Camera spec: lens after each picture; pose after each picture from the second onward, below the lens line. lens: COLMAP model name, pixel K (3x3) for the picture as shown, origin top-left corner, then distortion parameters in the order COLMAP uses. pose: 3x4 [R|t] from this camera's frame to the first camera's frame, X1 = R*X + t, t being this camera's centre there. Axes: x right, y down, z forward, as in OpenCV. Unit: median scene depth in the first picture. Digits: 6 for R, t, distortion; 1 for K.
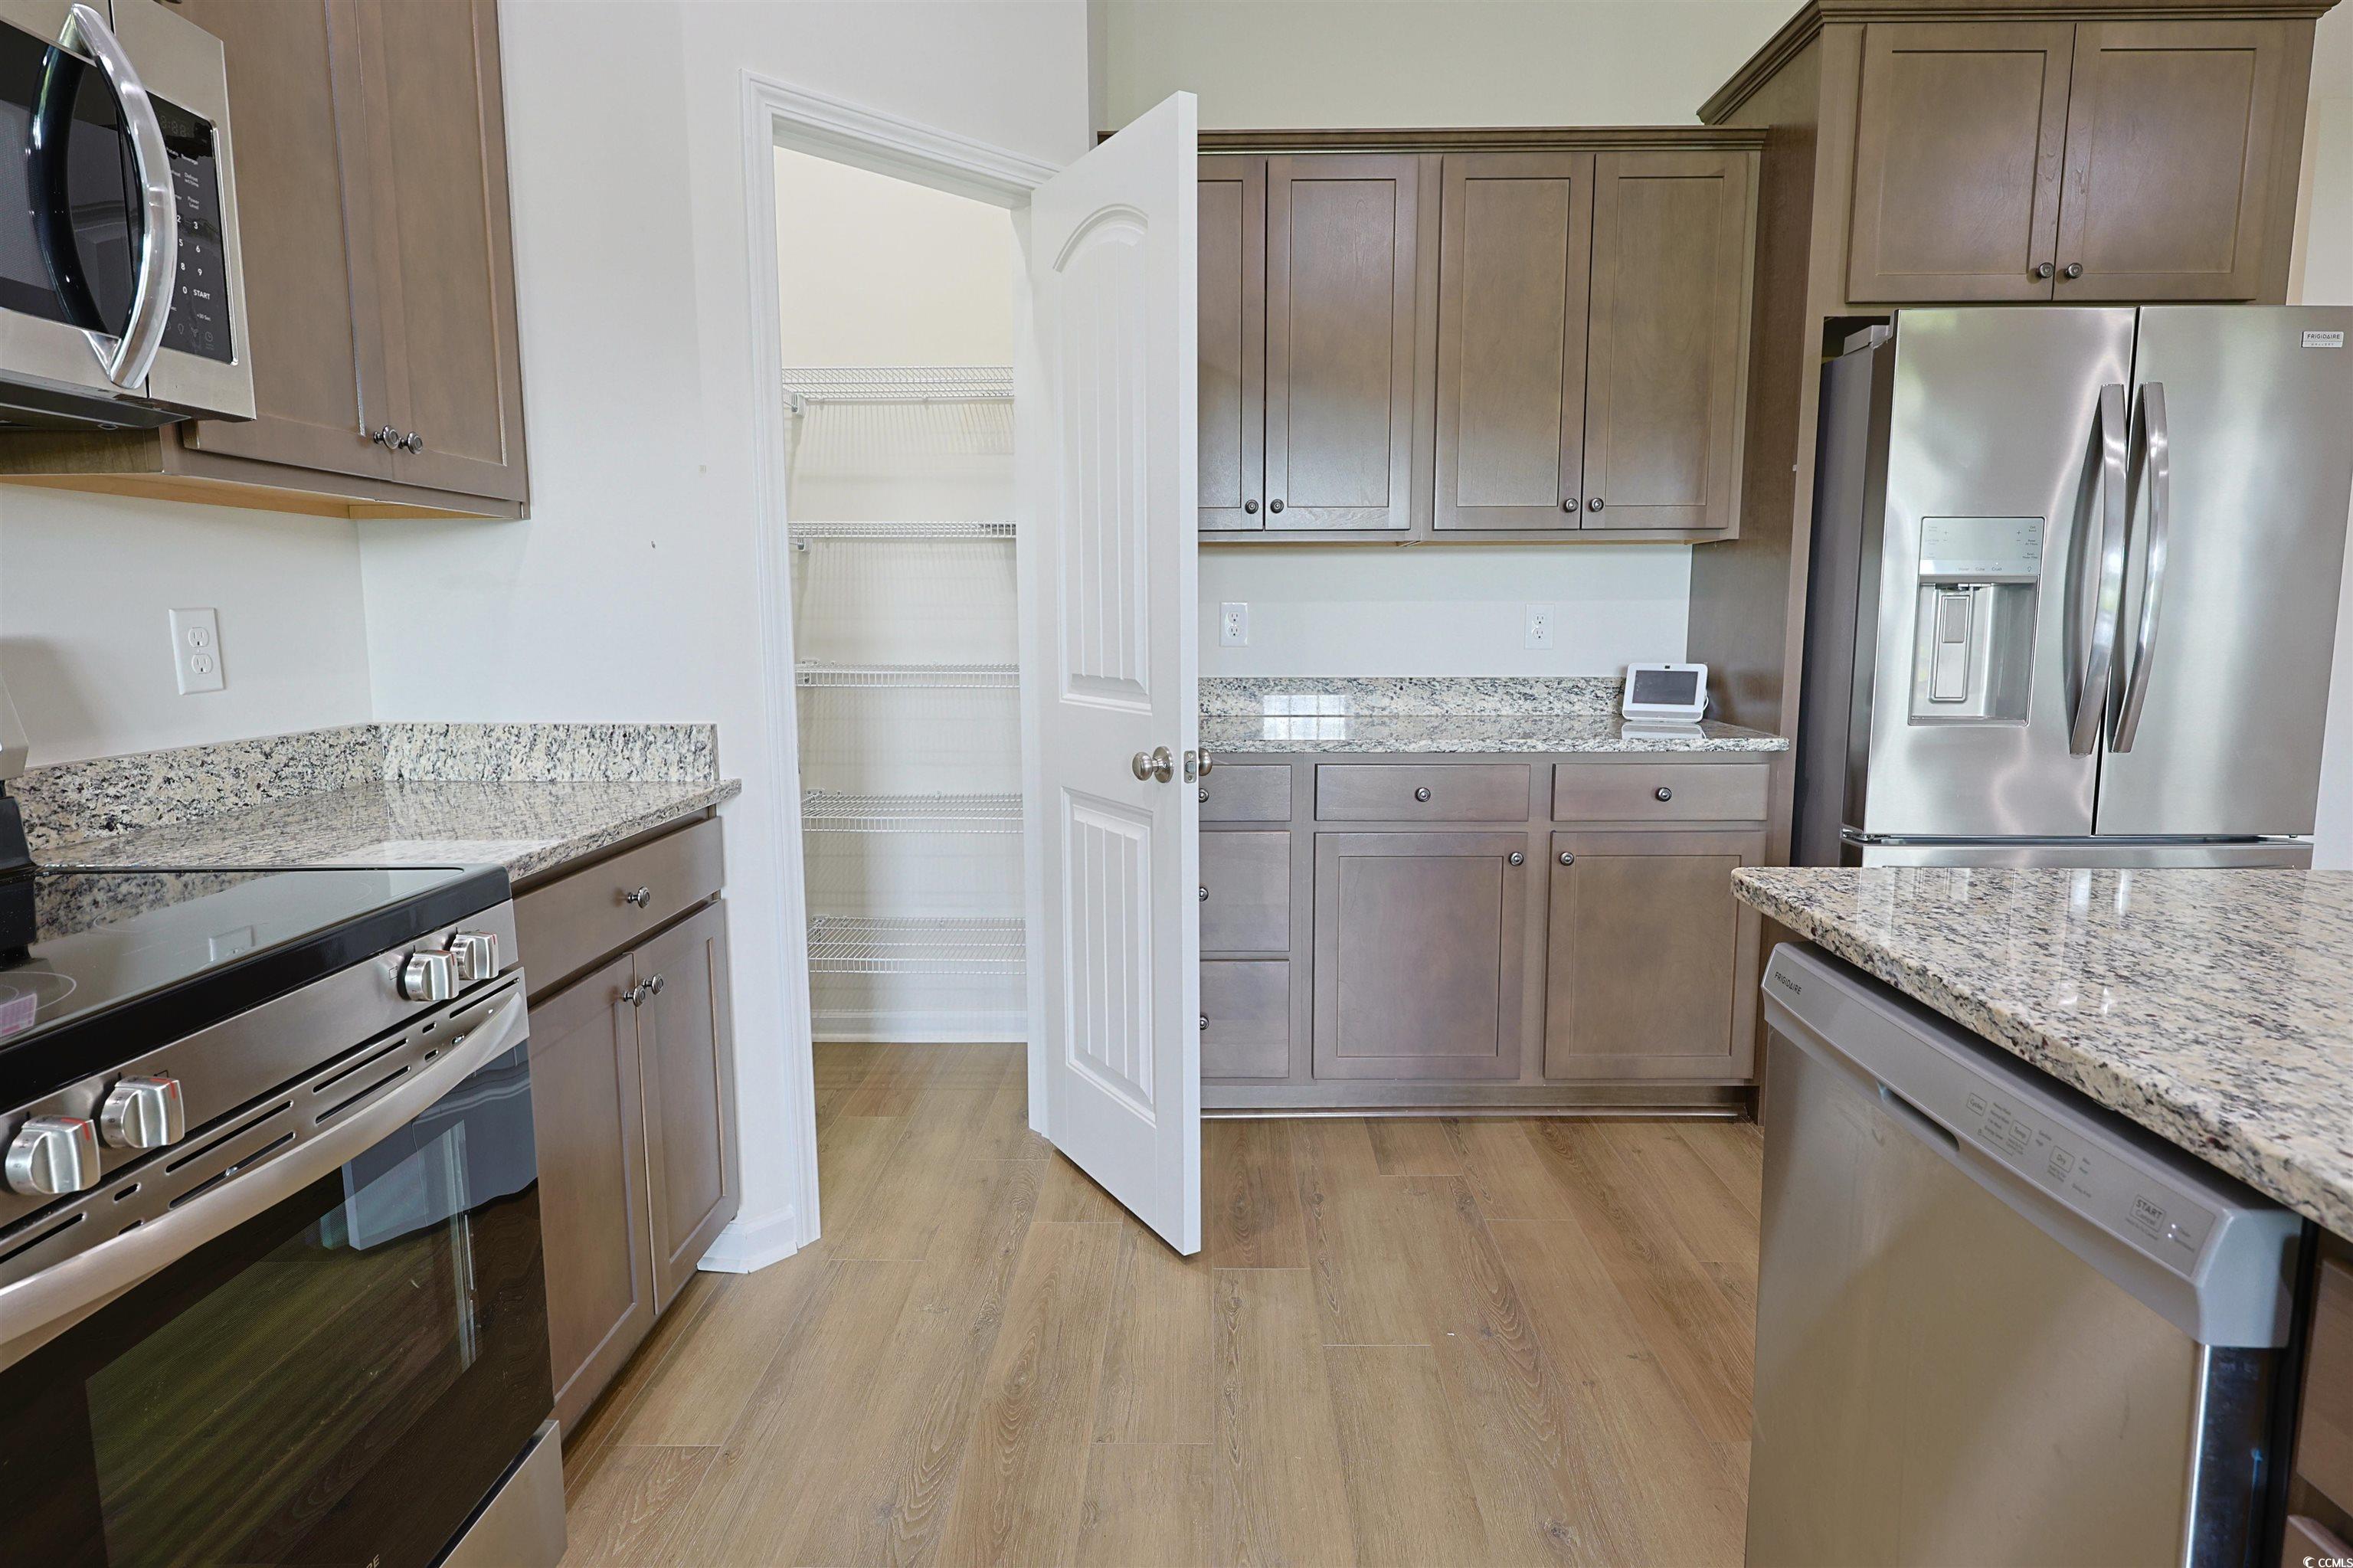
lens RADIAL K [[1289.3, 0, 1172.1], [0, 1289.3, 784.6], [0, 0, 1]] dist [-0.002110, -0.000577]
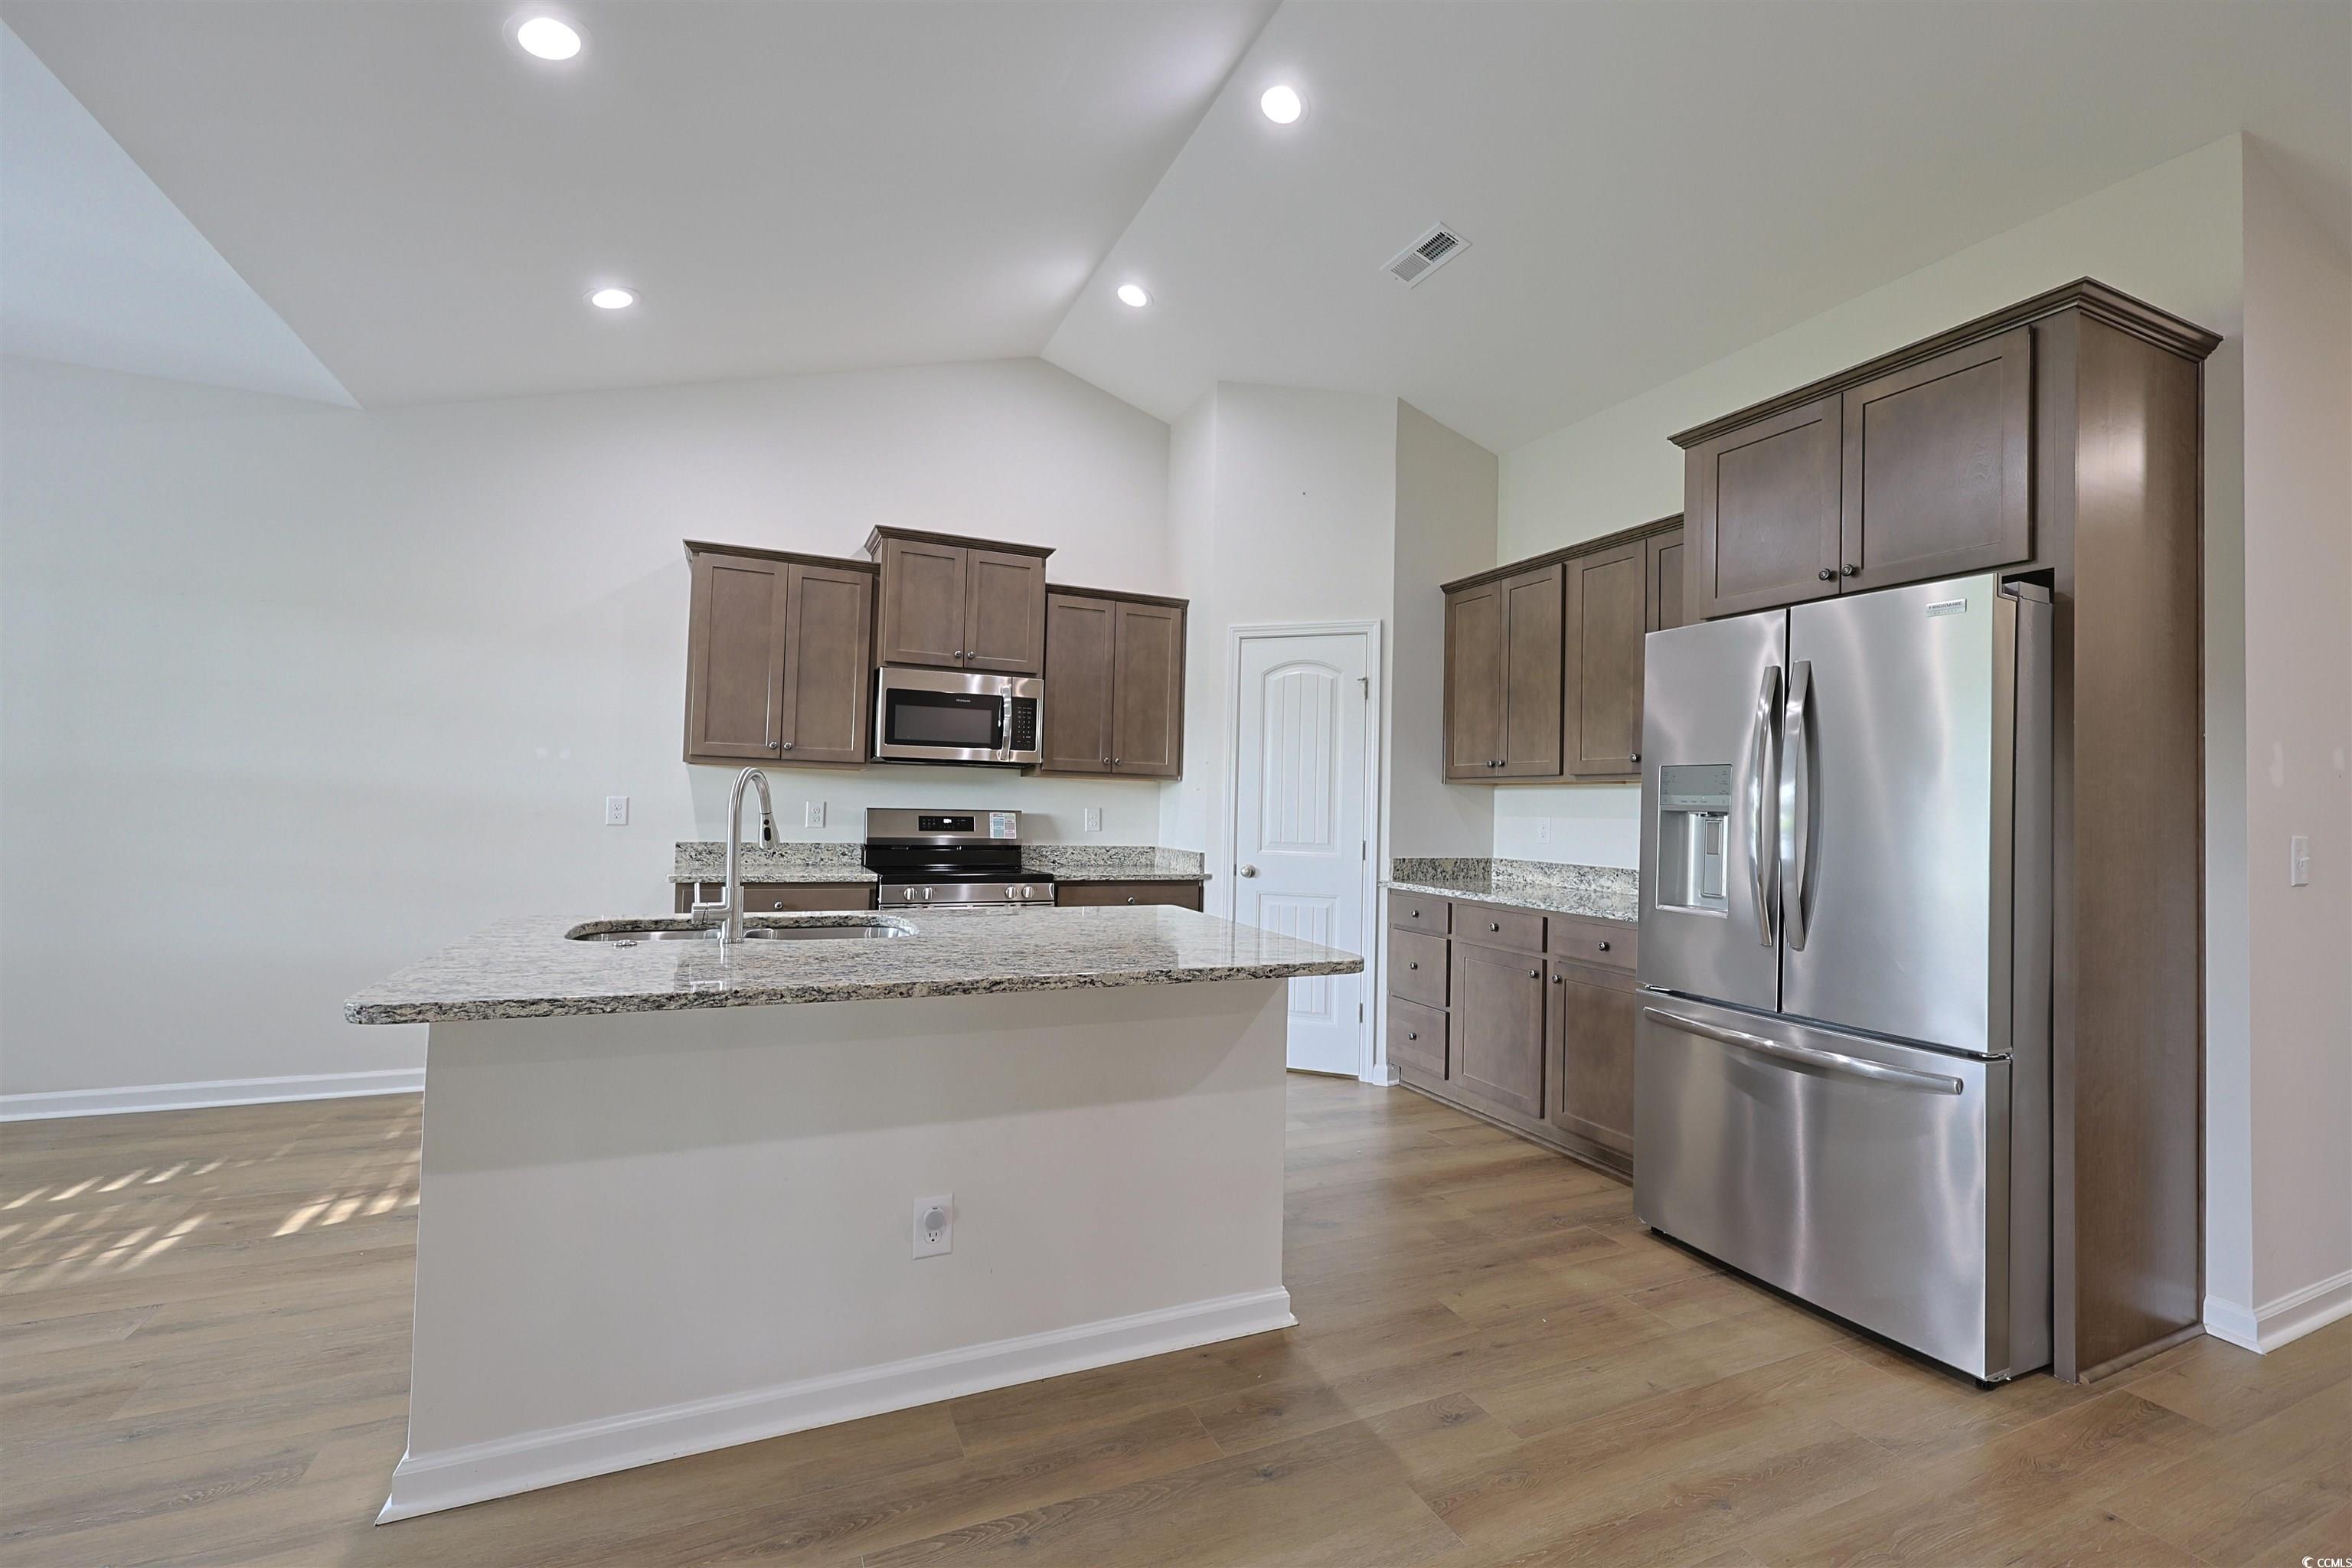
lens RADIAL K [[1000.7, 0, 1180.5], [0, 1000.7, 781.6], [0, 0, 1]] dist [-0.013887, 0.001298]
pose [[0.422866, -0.008782, -0.906150, 1.278762], [-0.148805, 0.985706, -0.078995, -0.017147], [0.893891, 0.168244, 0.415515, 0.035373]]
